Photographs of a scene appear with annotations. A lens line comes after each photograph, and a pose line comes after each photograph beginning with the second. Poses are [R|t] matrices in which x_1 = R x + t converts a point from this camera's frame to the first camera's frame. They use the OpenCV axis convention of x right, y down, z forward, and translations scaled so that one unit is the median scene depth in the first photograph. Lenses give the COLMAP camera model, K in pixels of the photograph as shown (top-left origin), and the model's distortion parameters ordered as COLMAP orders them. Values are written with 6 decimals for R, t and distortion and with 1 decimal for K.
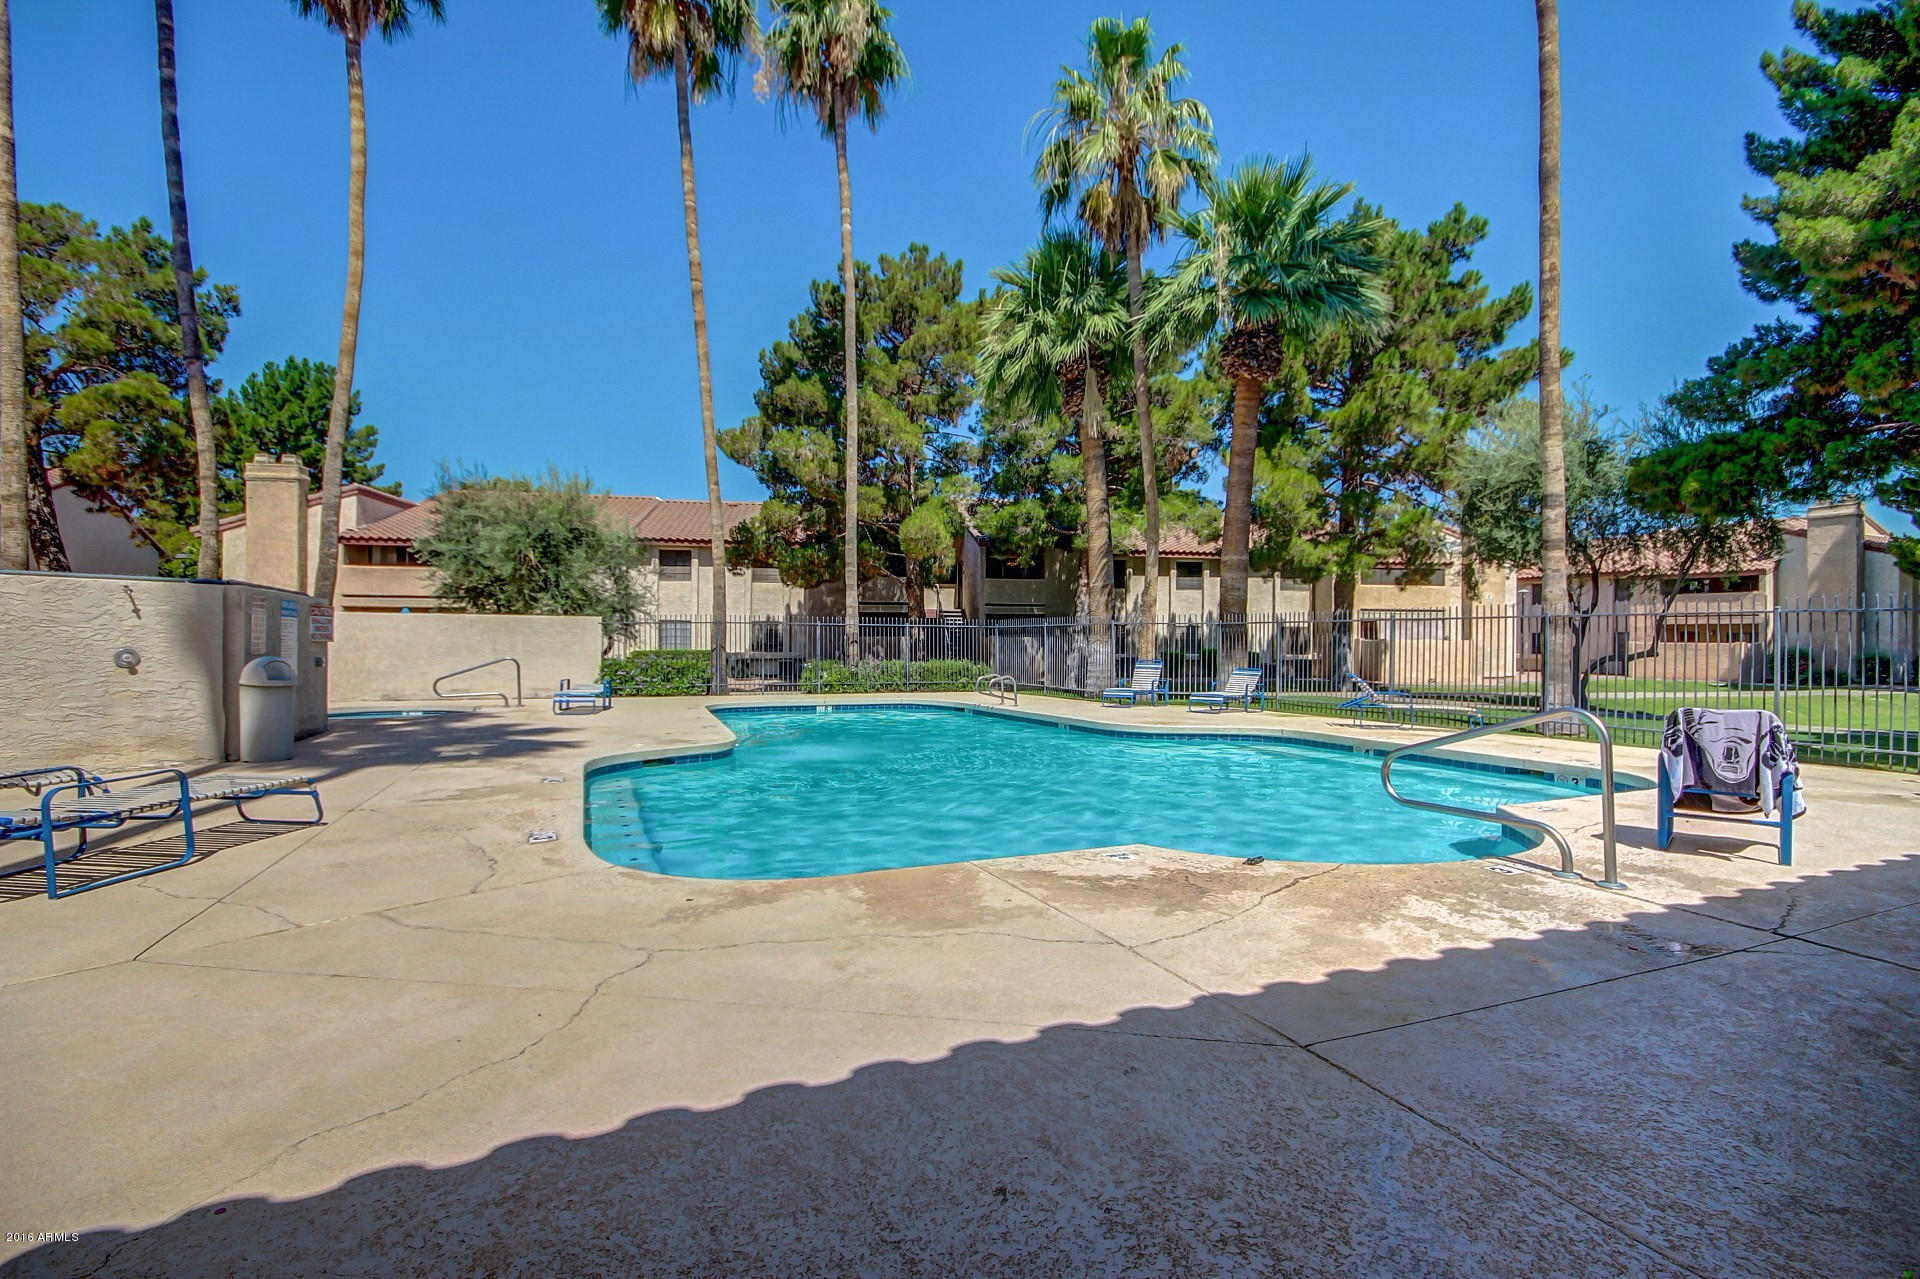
lens RADIAL K [[923.0, 0, 958.6], [0, 923.0, 643.6], [0, 0, 1]] dist [-0.008380, -0.001150]
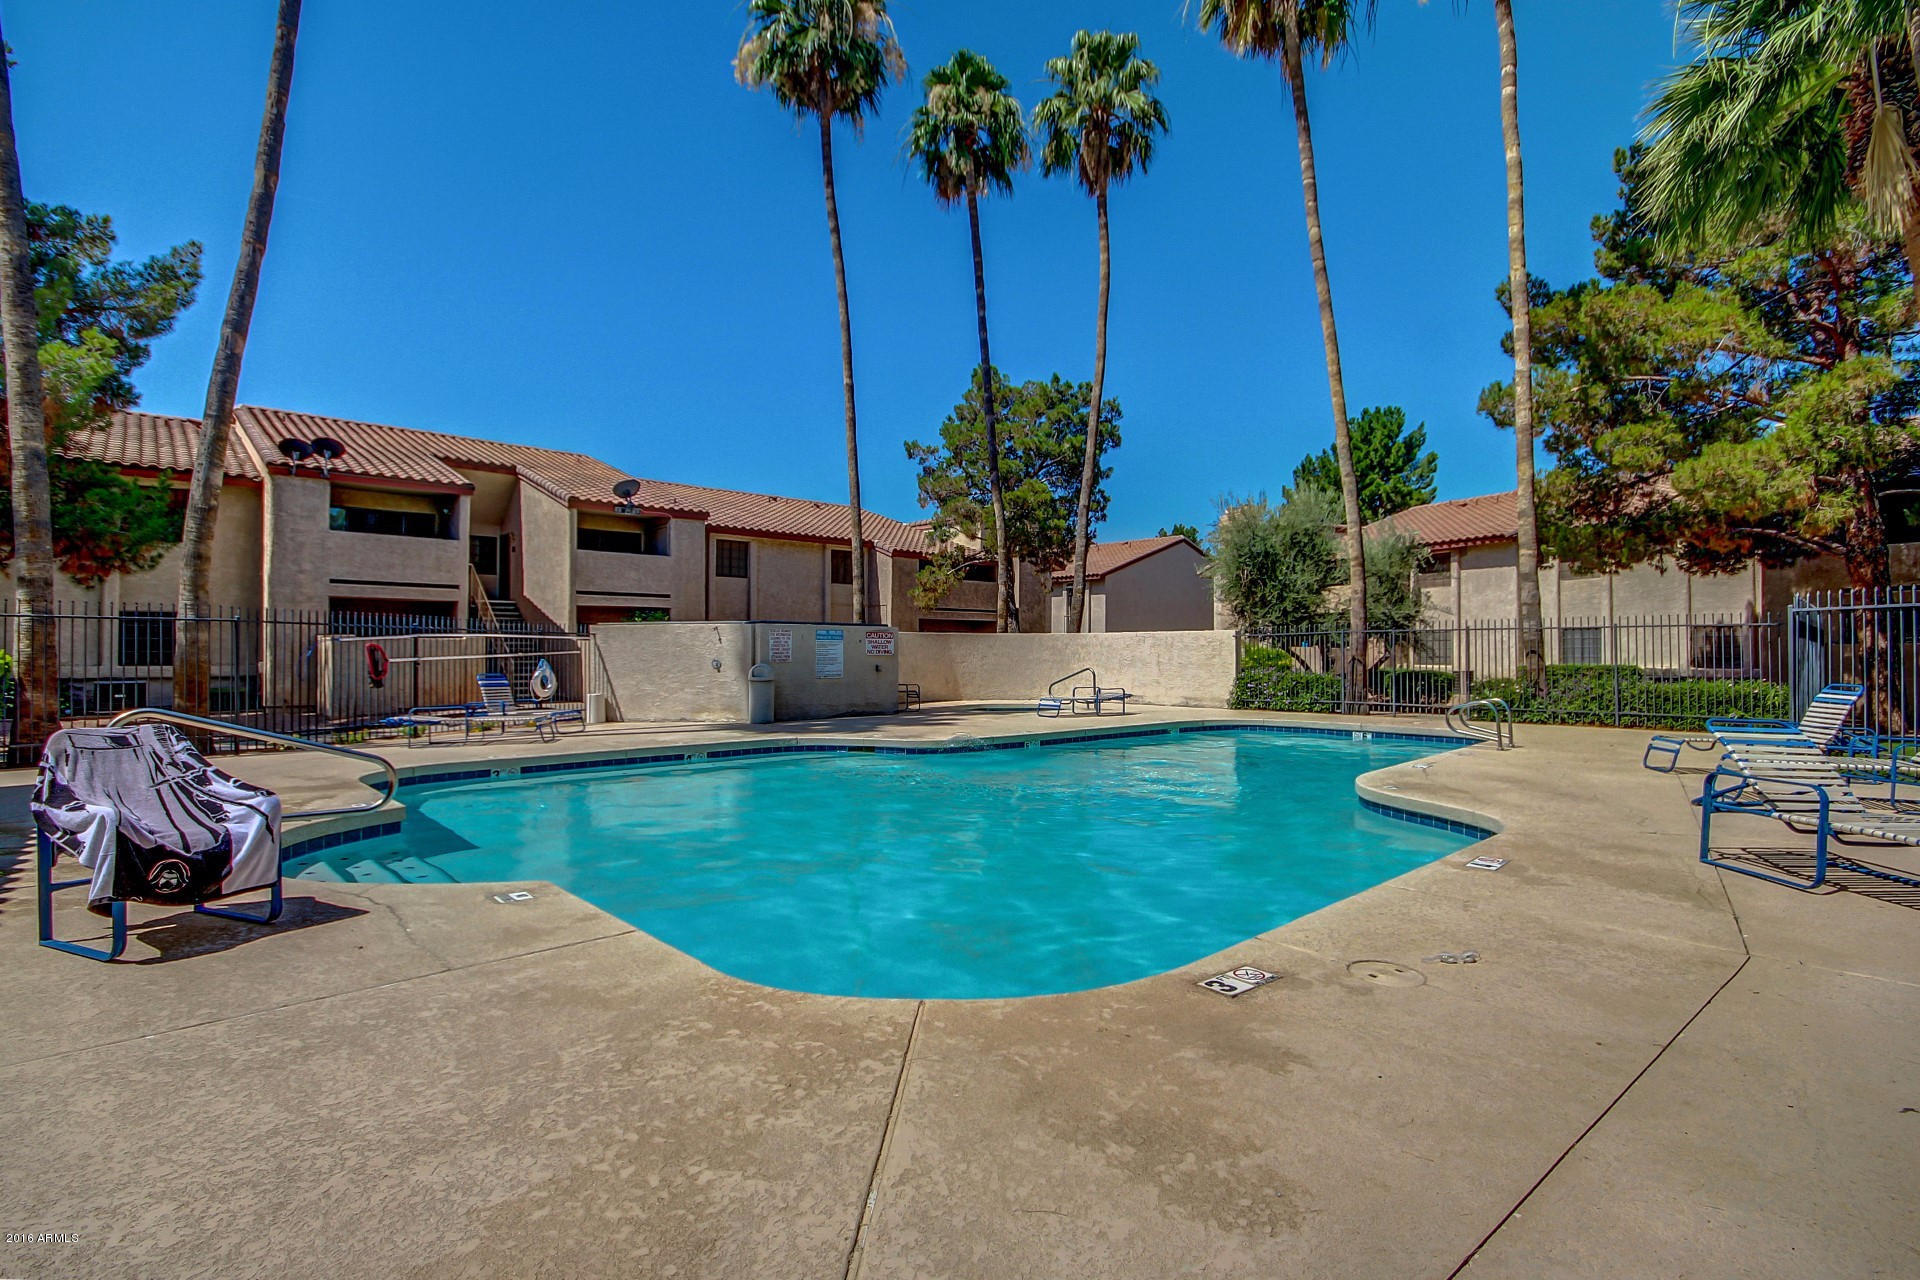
lens RADIAL K [[923.0, 0, 961.2], [0, 923.0, 637.1], [0, 0, 1]] dist [-0.008380, -0.001150]
pose [[0.366031, -0.021856, -0.930346, 0.350043], [0.000437, 0.999728, -0.023314, 0.001402], [0.930603, 0.008127, 0.365941, 0.246494]]
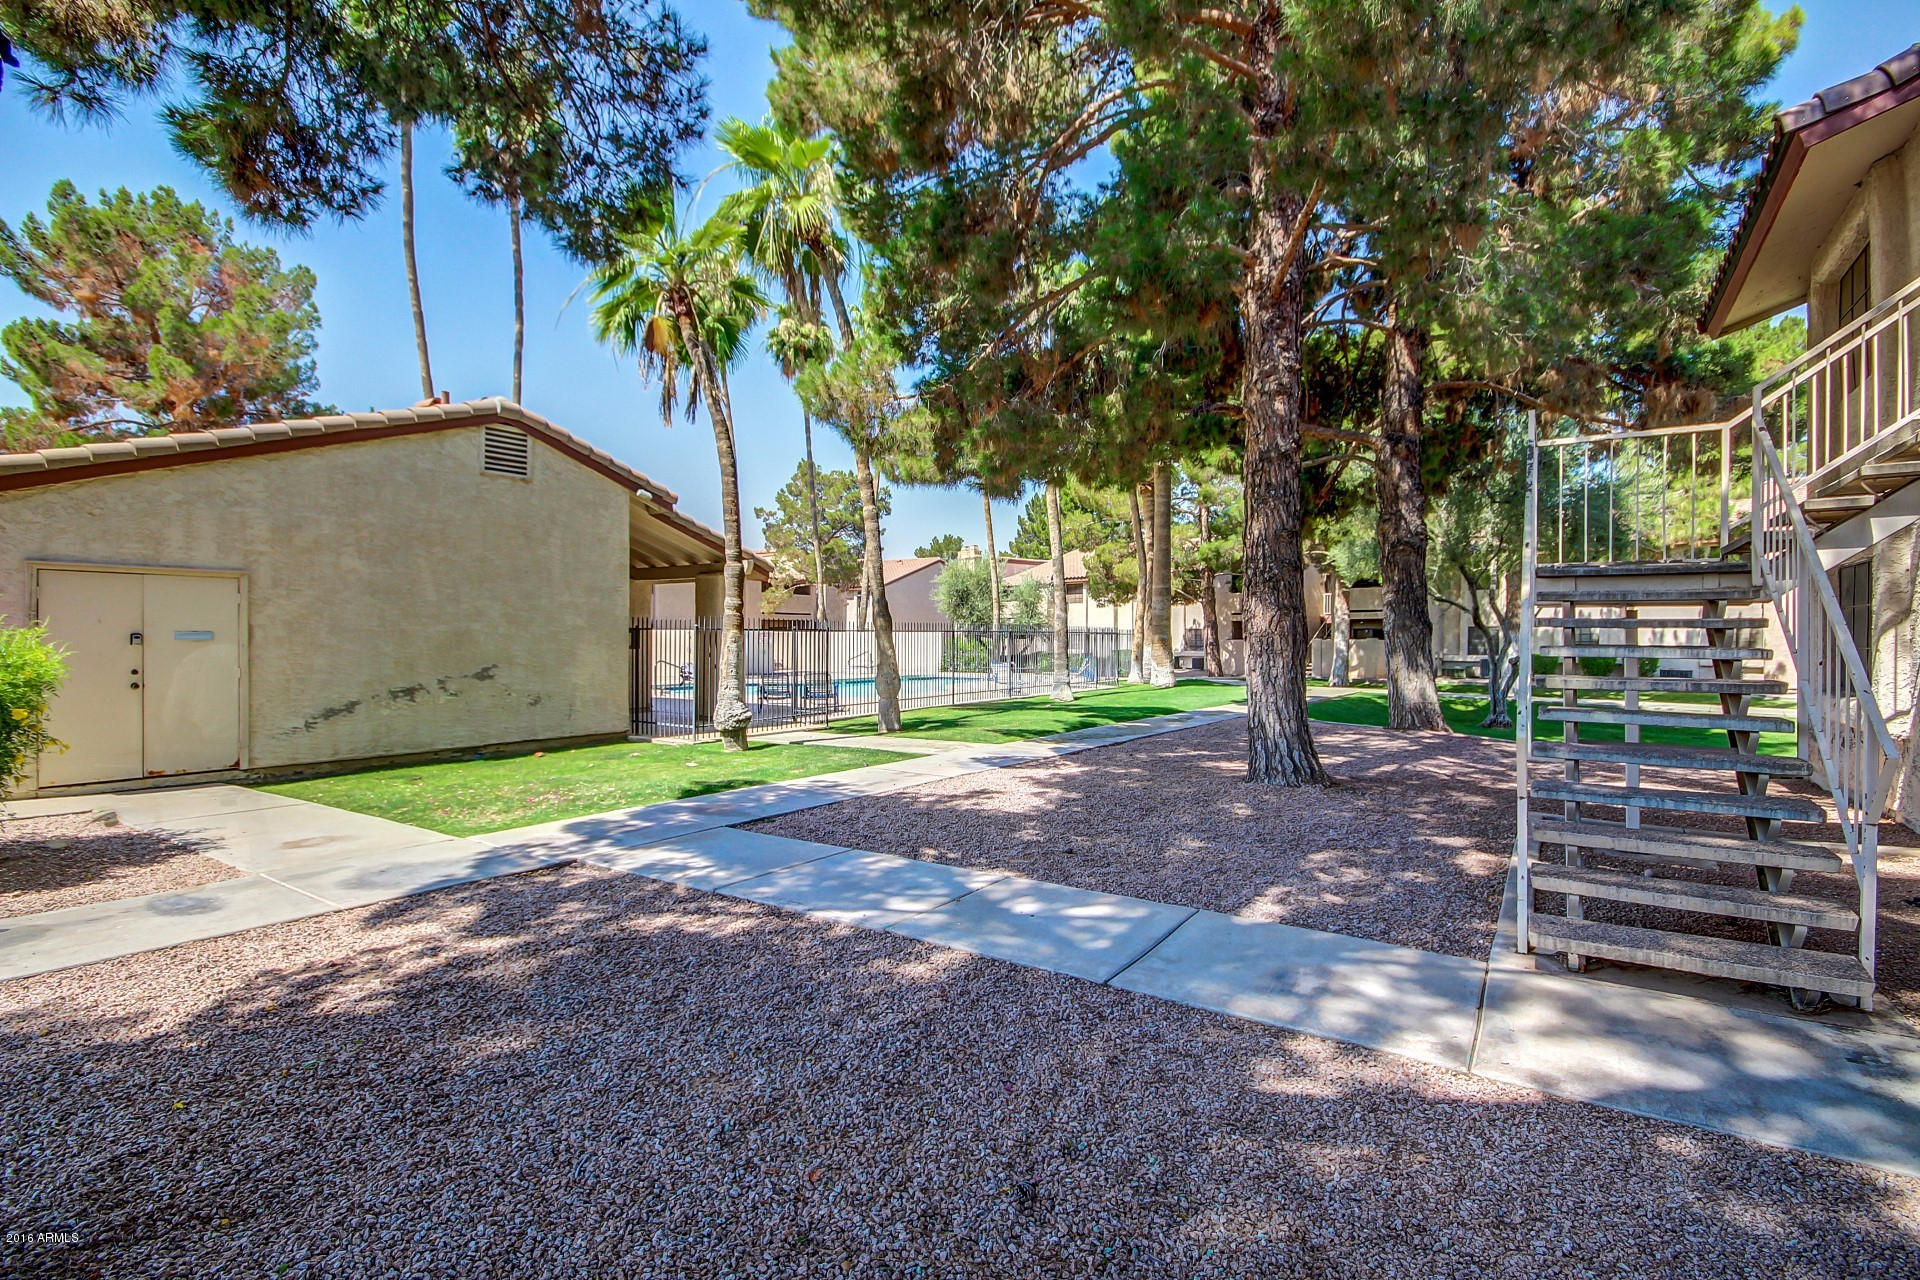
lens RADIAL K [[923.0, 0, 959.3], [0, 923.0, 641.5], [0, 0, 1]] dist [-0.008380, -0.001150]
pose [[0.559728, -0.001314, -0.828675, 1.006364], [0.002128, 0.999998, -0.000149, -0.006895], [0.828674, -0.001680, 0.559730, -0.093702]]
